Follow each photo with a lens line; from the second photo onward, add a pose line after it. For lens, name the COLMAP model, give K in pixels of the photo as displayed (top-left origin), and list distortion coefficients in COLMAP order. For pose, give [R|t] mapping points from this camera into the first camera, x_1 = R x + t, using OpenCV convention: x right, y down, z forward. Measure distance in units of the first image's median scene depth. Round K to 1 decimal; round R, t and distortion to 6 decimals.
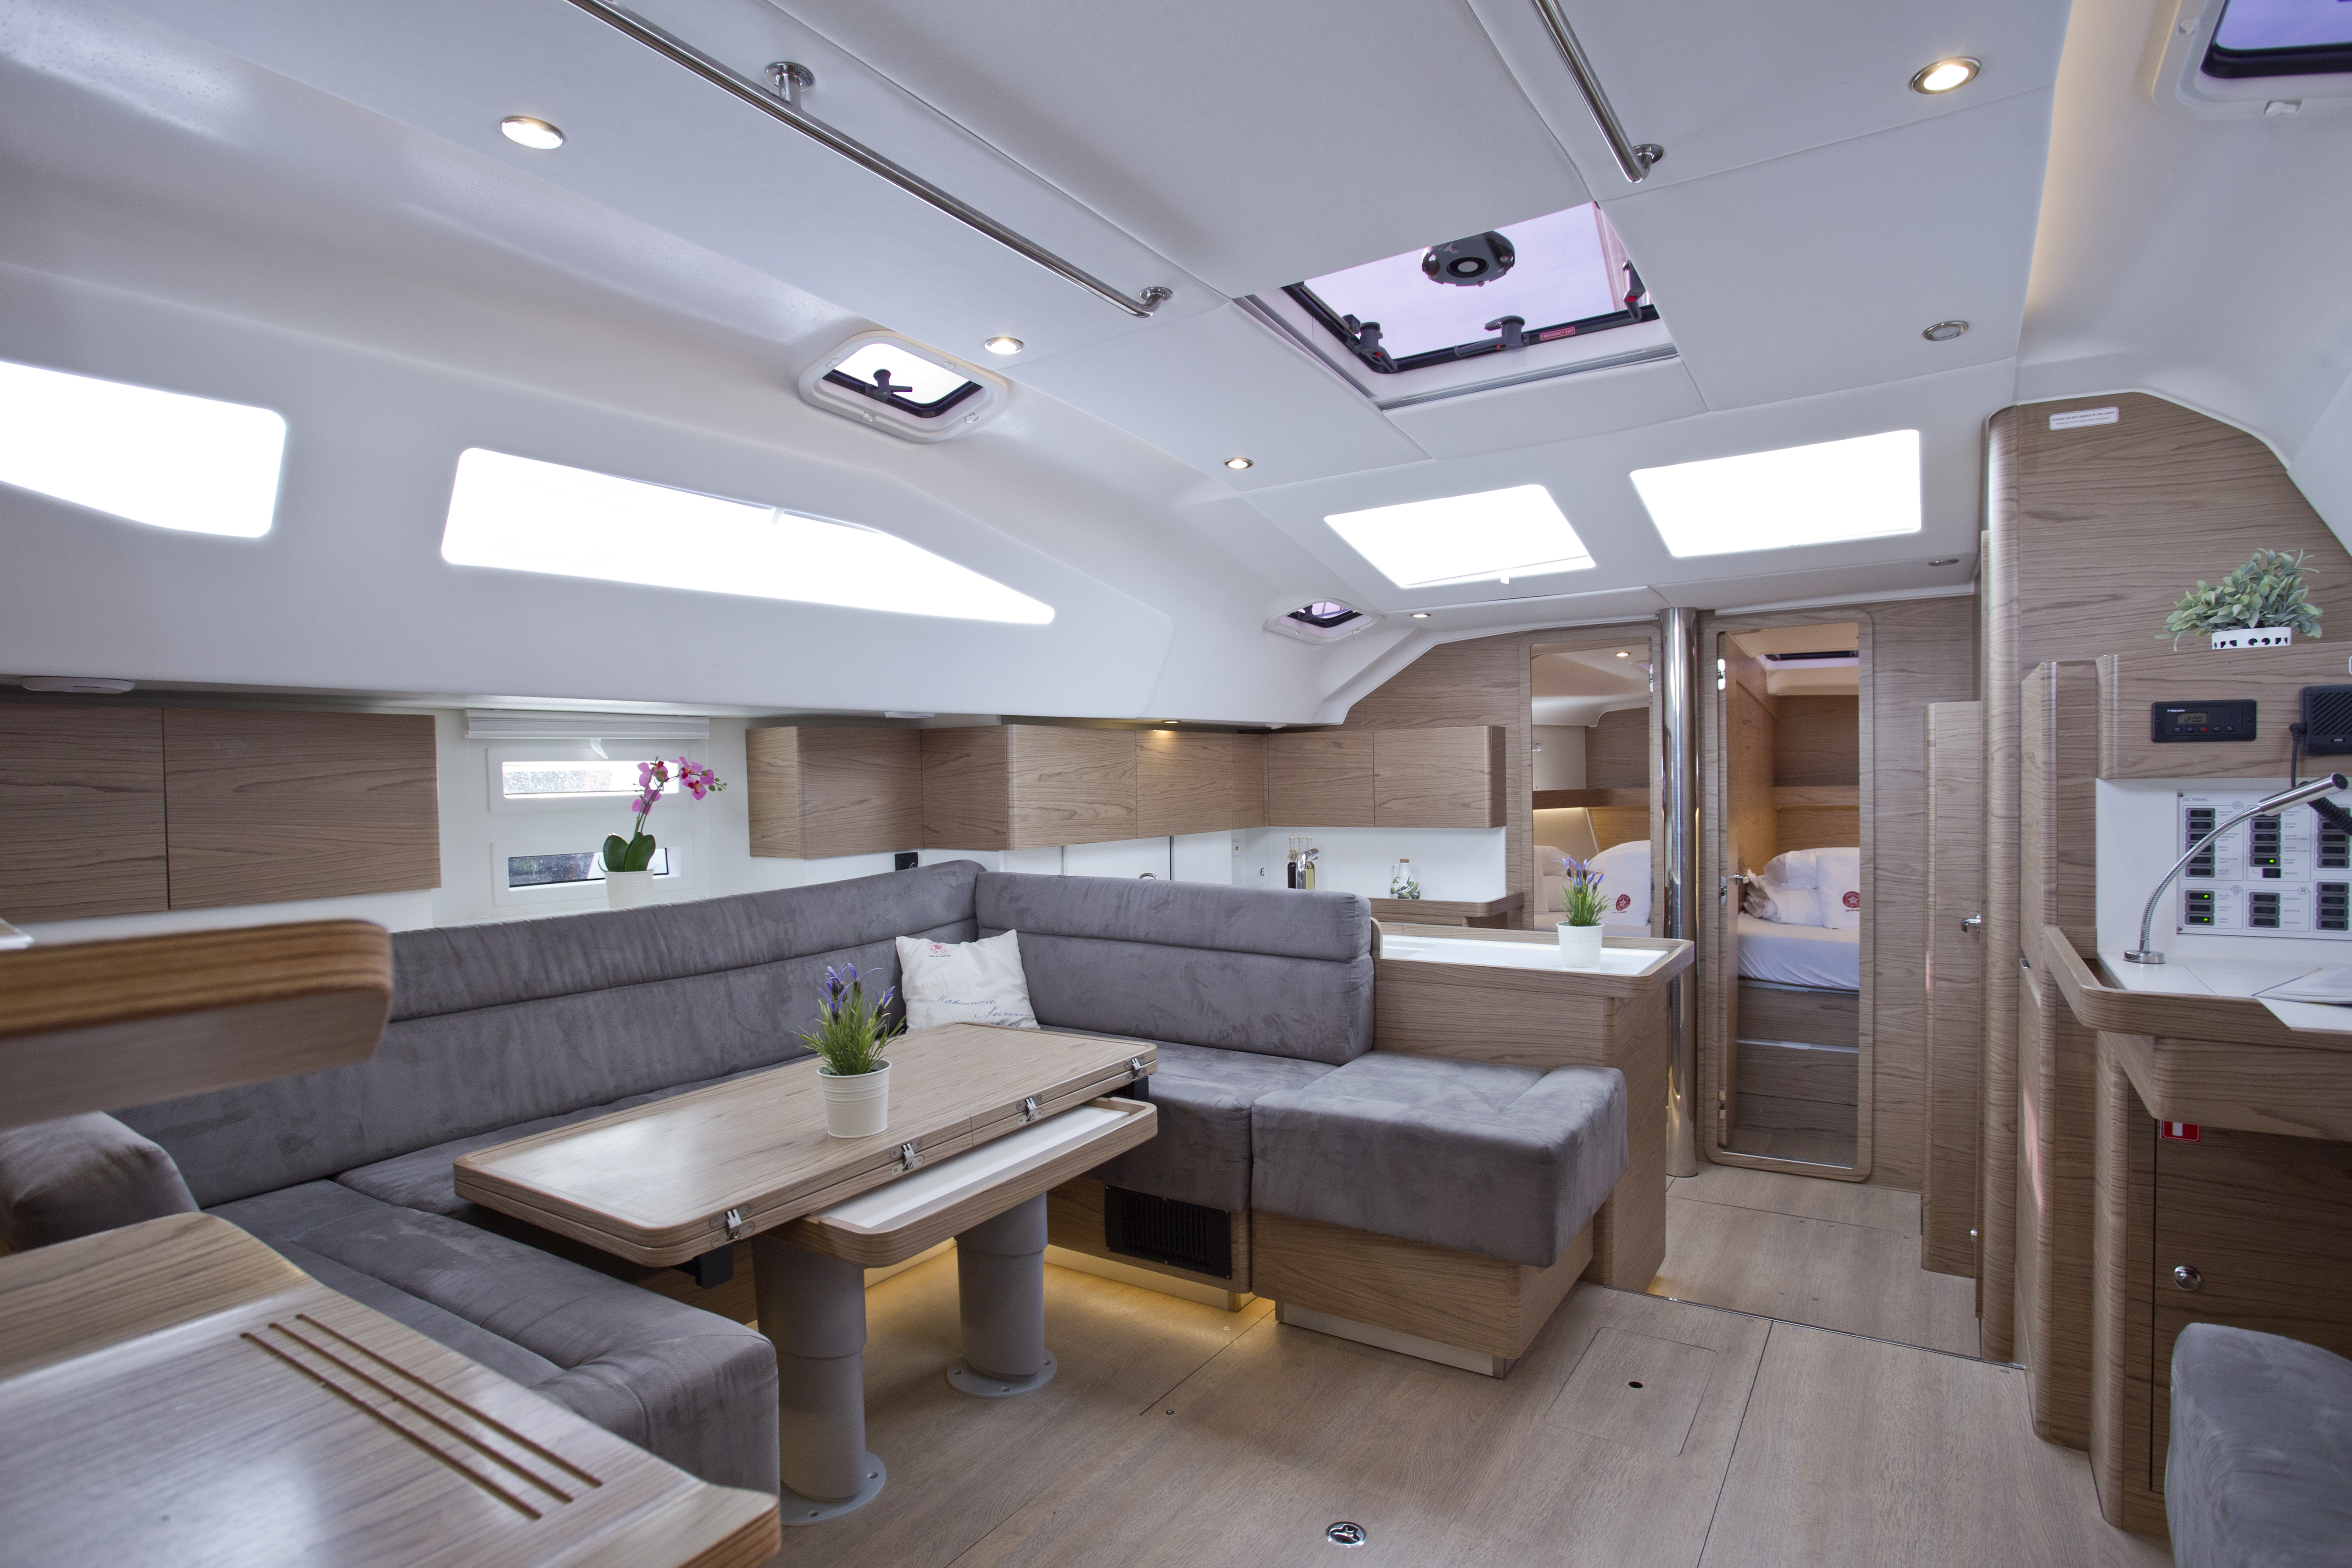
lens RADIAL K [[1160.9, 0, 1176.0], [0, 1160.9, 784.0], [0, 0, 1]] dist [0.000858, 0.000160]
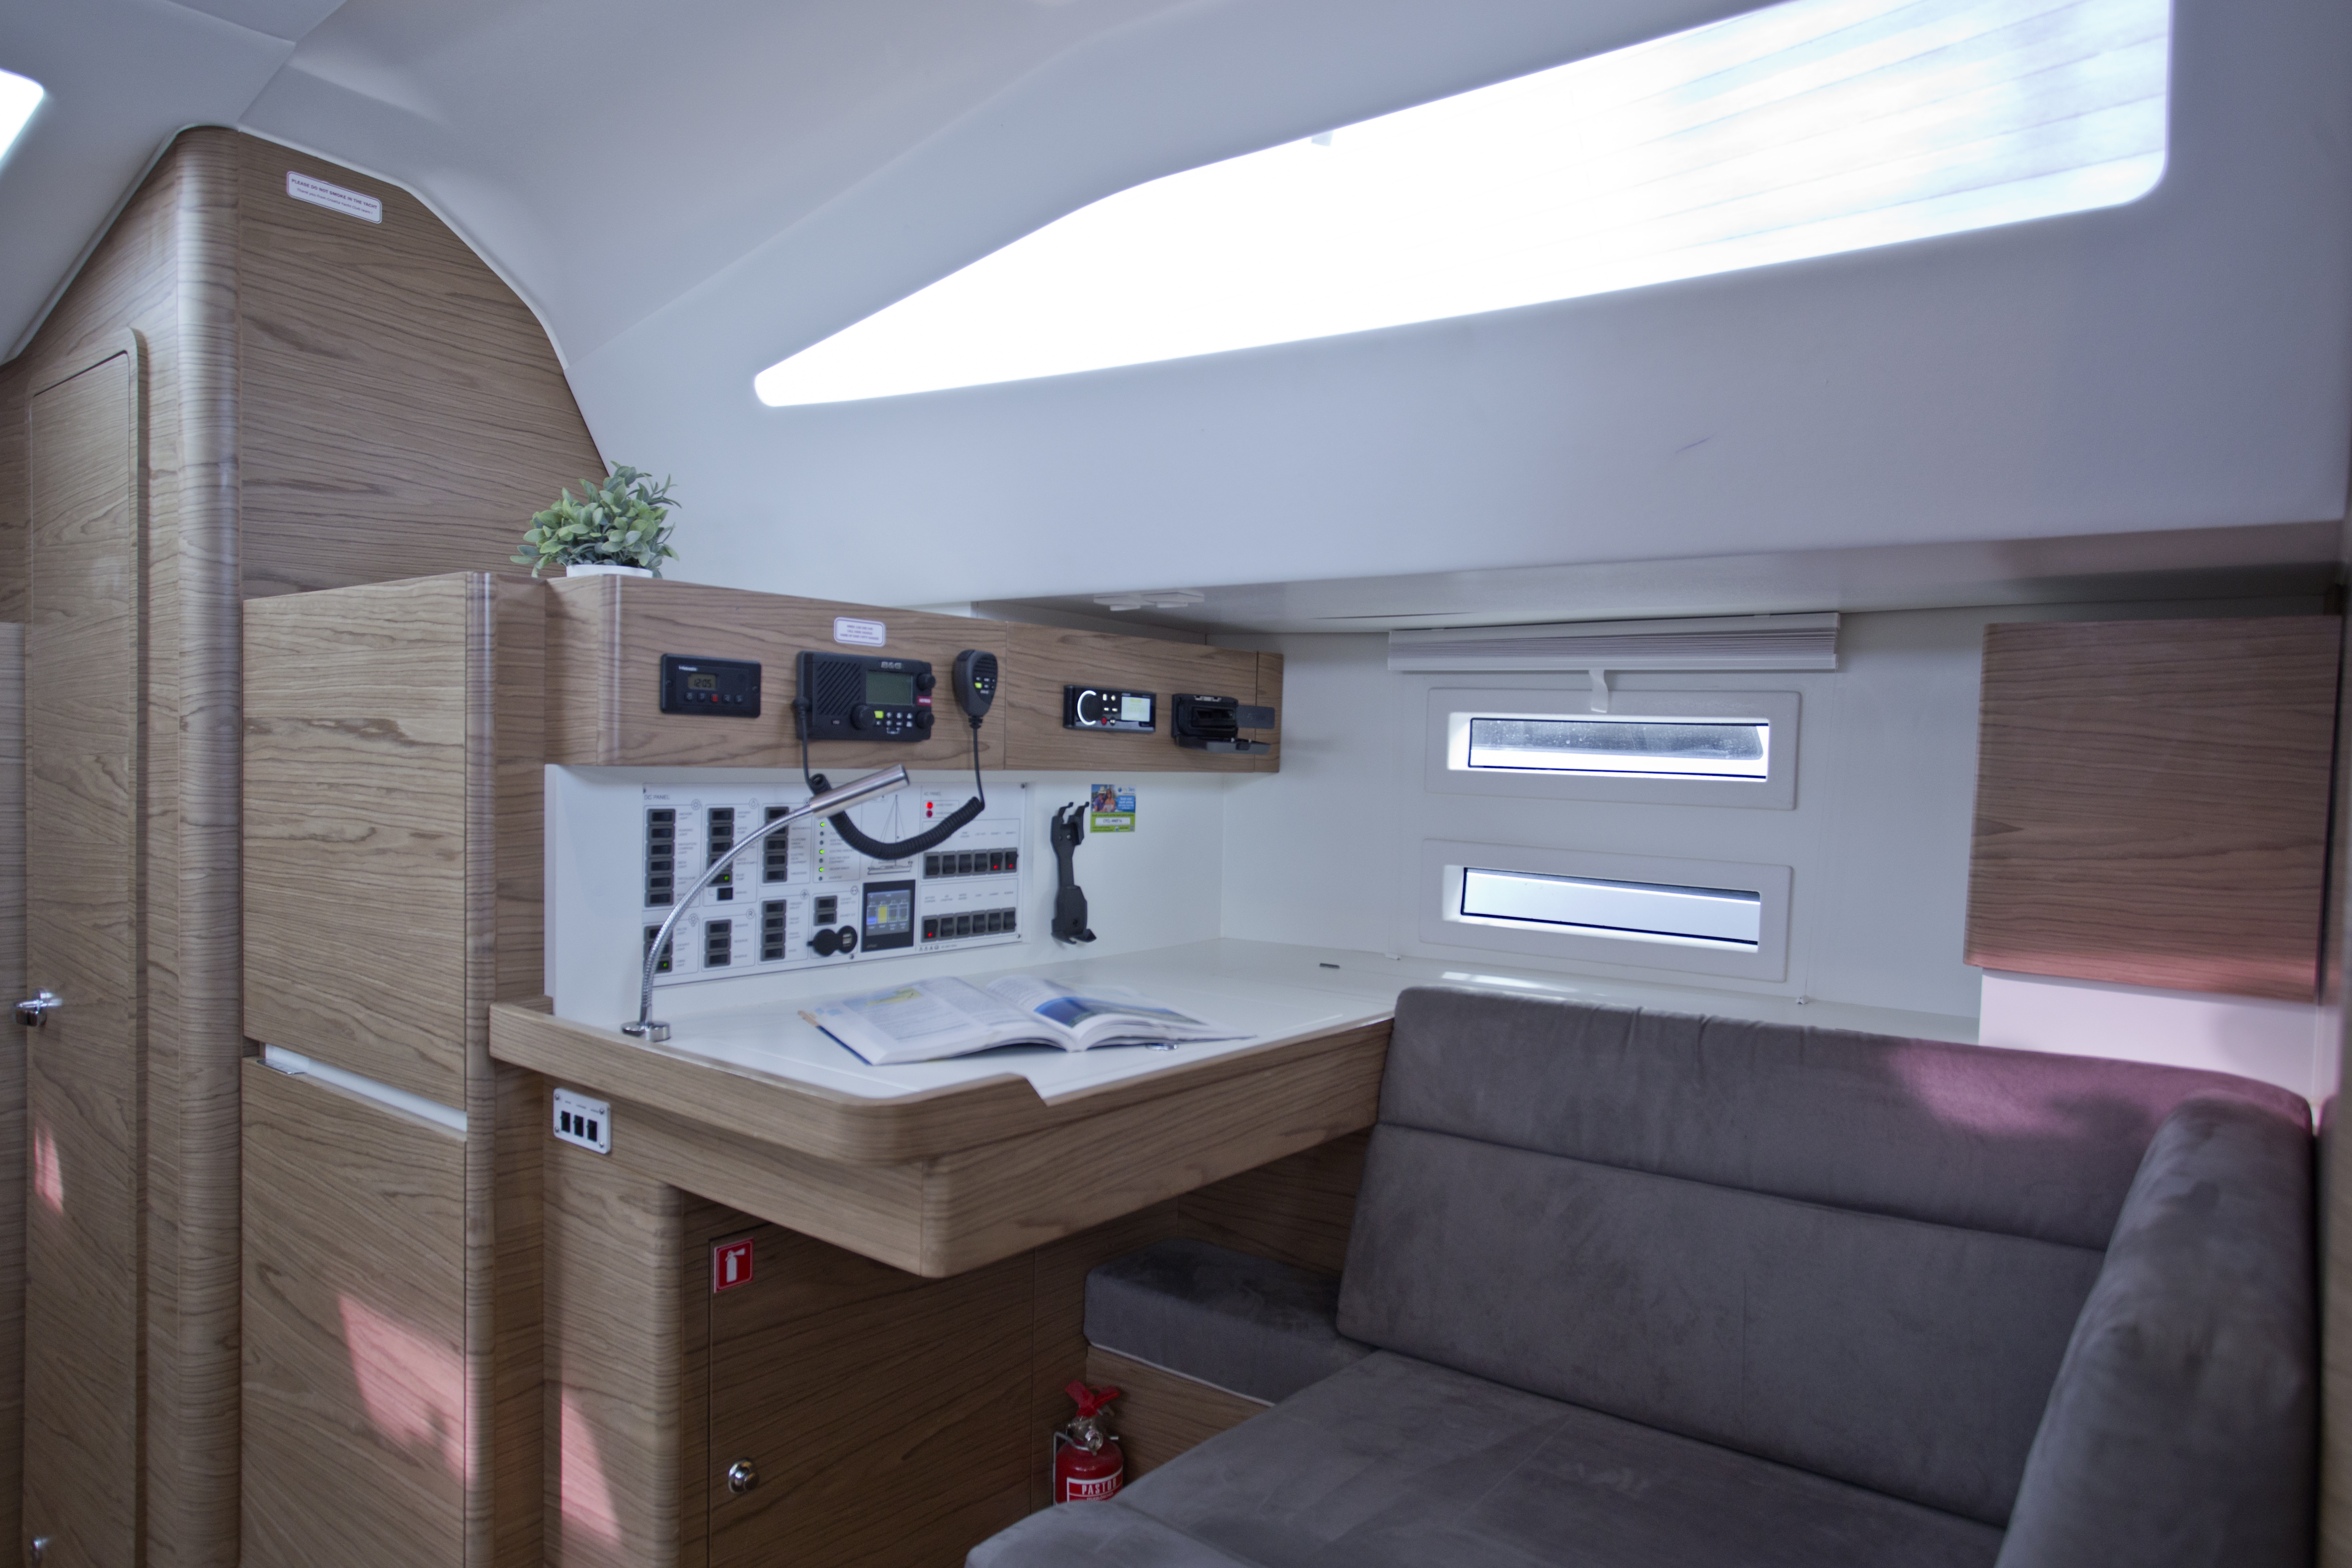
lens RADIAL K [[1474.0, 0, 1176.0], [0, 1474.0, 820.2], [0, 0, 1]] dist [-0.031144, 0.034421]
pose [[0.079465, -0.021731, 0.996601, 0.008331], [-0.014544, 0.999631, 0.022957, 0.001611], [-0.996732, -0.016319, 0.079120, 0.429925]]
